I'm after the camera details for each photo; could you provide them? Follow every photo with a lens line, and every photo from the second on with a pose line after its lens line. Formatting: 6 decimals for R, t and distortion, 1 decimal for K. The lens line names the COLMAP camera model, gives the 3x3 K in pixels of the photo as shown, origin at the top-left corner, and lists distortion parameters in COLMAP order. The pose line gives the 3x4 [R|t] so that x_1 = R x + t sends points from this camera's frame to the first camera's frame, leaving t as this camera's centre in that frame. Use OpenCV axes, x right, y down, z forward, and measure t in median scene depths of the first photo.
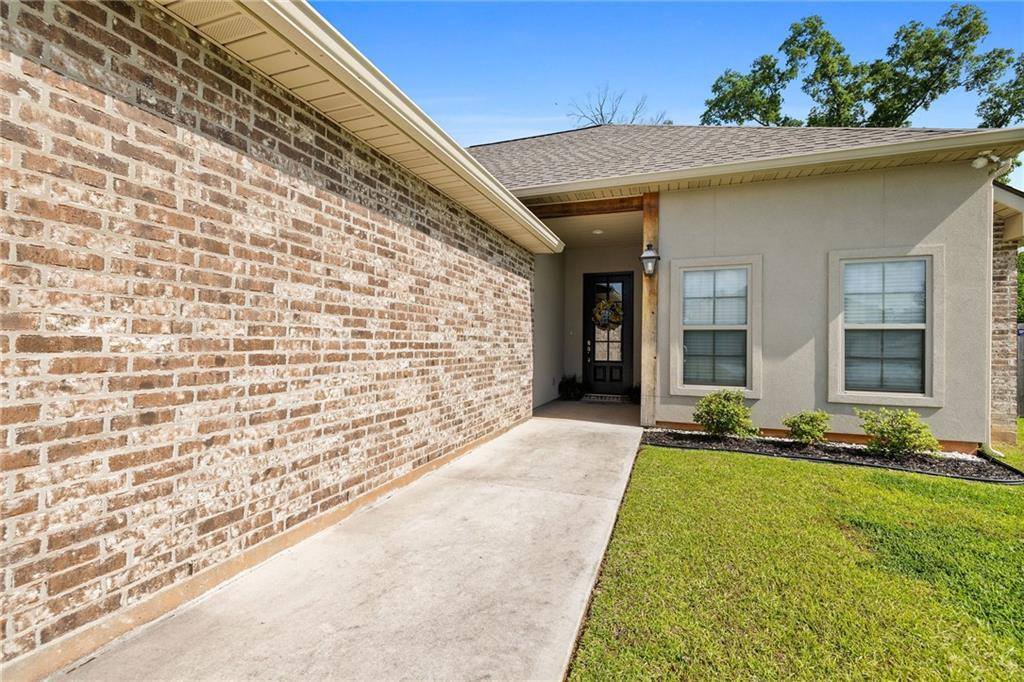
lens RADIAL K [[435.0, 0, 514.8], [0, 435.0, 344.3], [0, 0, 1]] dist [0.005225, 0.000908]
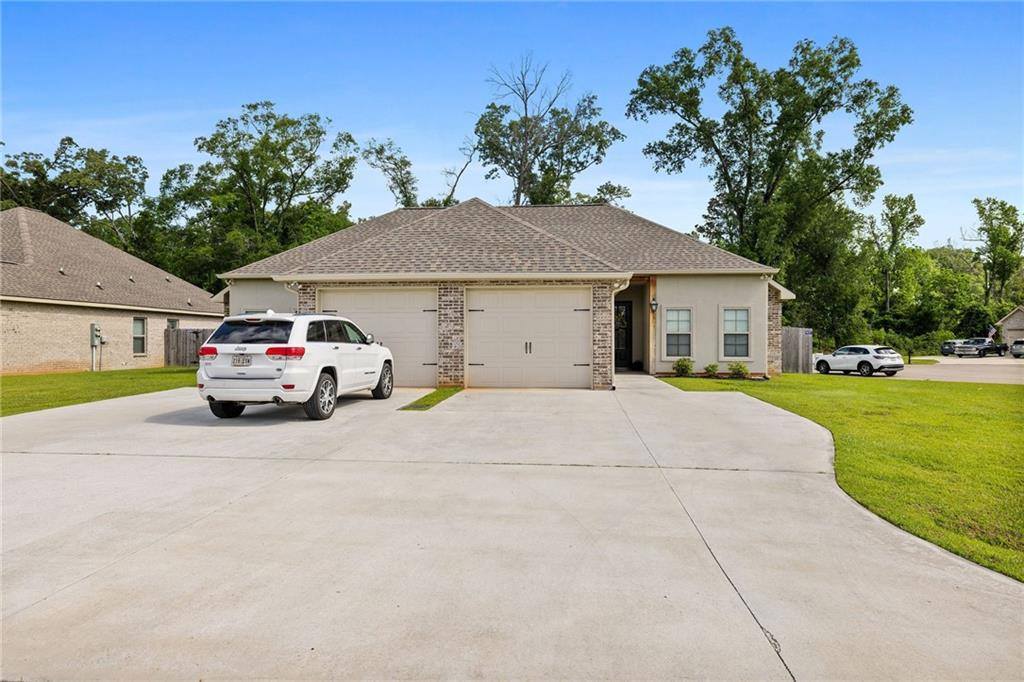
lens RADIAL K [[613.0, 0, 510.8], [0, 613.0, 339.8], [0, 0, 1]] dist [-0.008811, -0.001518]
pose [[0.970523, -0.007290, 0.240900, -0.180902], [0.008287, 0.999961, -0.003126, 0.000360], [-0.240868, 0.005030, 0.970545, -0.297540]]
